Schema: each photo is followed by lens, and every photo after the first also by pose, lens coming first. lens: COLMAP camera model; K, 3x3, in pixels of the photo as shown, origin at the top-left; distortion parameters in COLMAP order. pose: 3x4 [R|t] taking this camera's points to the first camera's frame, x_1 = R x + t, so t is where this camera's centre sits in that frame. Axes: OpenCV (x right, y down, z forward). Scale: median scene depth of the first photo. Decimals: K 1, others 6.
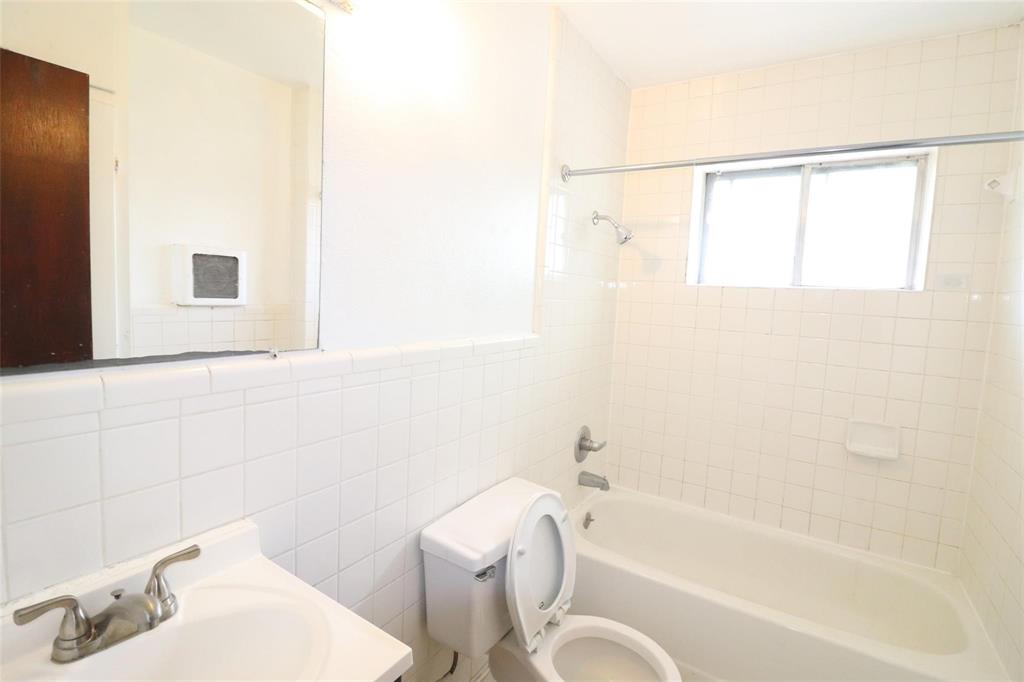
lens RADIAL K [[481.4, 0, 516.1], [0, 481.4, 330.2], [0, 0, 1]] dist [0.001650, -0.013799]
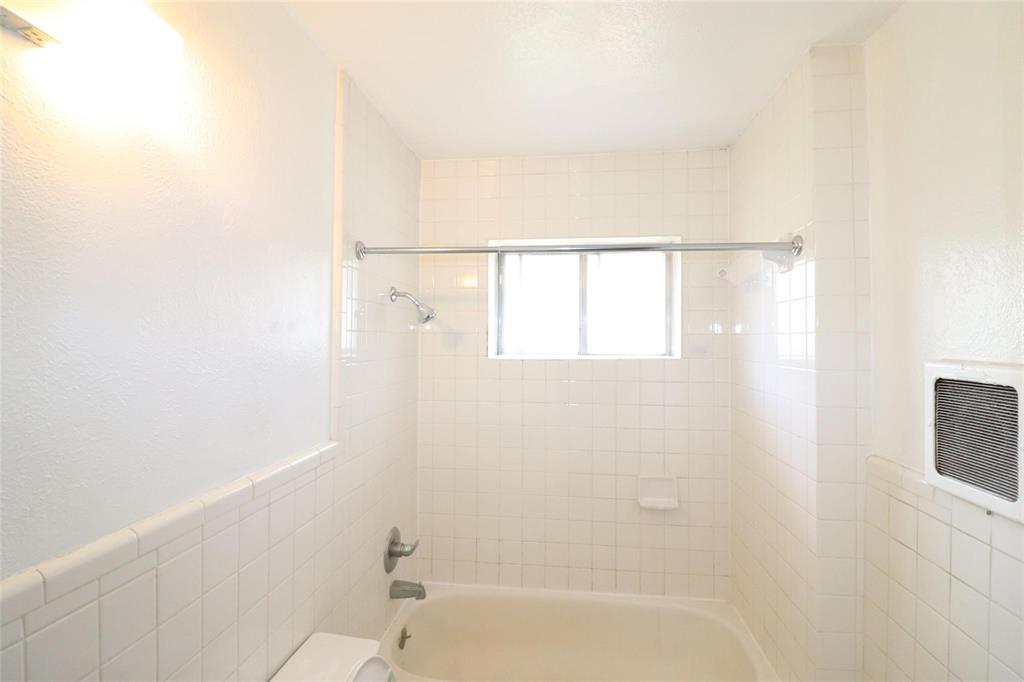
lens RADIAL K [[481.4, 0, 516.1], [0, 481.4, 330.2], [0, 0, 1]] dist [0.001650, -0.013799]
pose [[0.899823, -0.037115, 0.434674, -0.024647], [0.075242, 0.994646, -0.070831, -0.083466], [-0.429718, 0.096442, 0.897798, 0.086874]]
